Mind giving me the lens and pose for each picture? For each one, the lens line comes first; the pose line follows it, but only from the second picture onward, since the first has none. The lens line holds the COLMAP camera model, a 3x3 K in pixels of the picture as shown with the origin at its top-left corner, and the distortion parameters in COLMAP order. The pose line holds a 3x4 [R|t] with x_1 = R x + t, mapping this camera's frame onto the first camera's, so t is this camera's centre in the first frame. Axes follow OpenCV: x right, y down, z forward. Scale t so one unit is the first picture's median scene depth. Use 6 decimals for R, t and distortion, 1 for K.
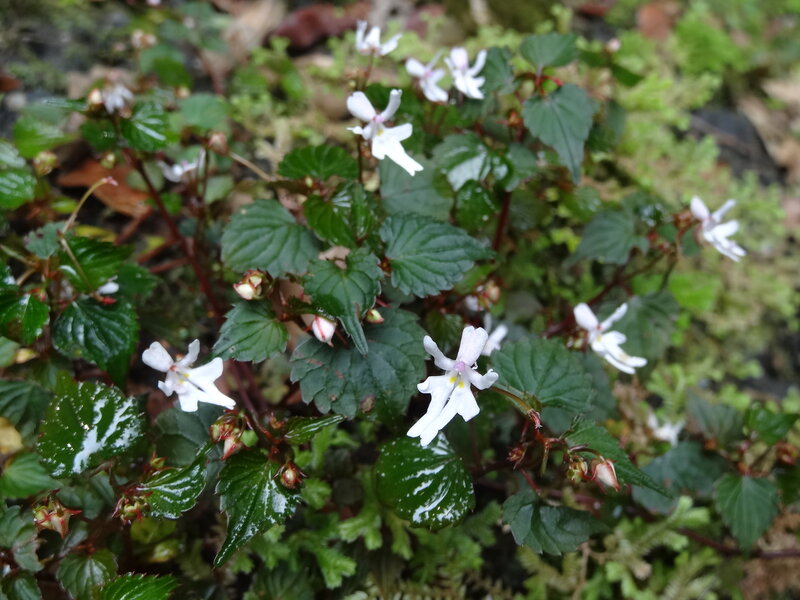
lens RADIAL K [[768.4, 0, 398.8], [0, 768.4, 295.5], [0, 0, 1]] dist [-0.019029, 0.000000]
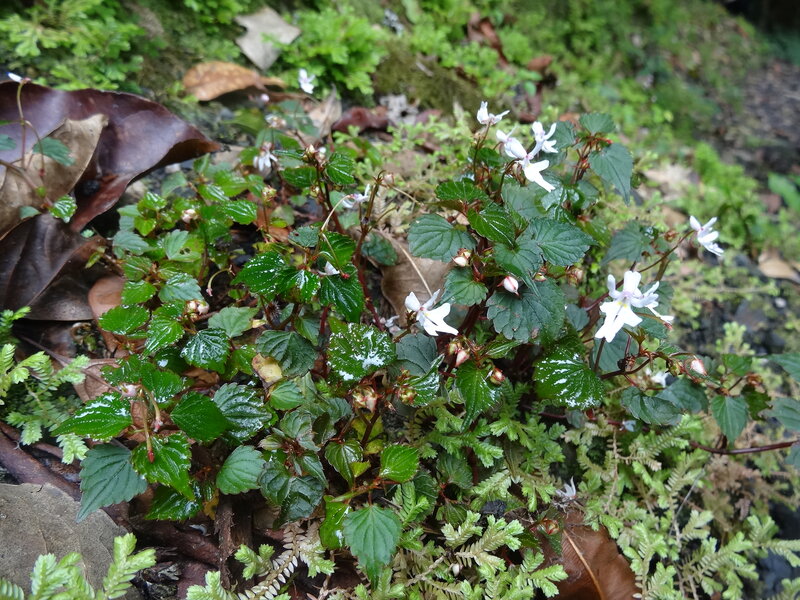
lens RADIAL K [[576.2, 0, 401.5], [0, 576.2, 305.6], [0, 0, 1]] dist [0.002788, -0.000738]
pose [[0.996568, -0.012794, 0.081779, -0.344398], [0.016686, 0.998751, -0.047096, 0.113829], [-0.081074, 0.048299, 0.995537, -0.133326]]
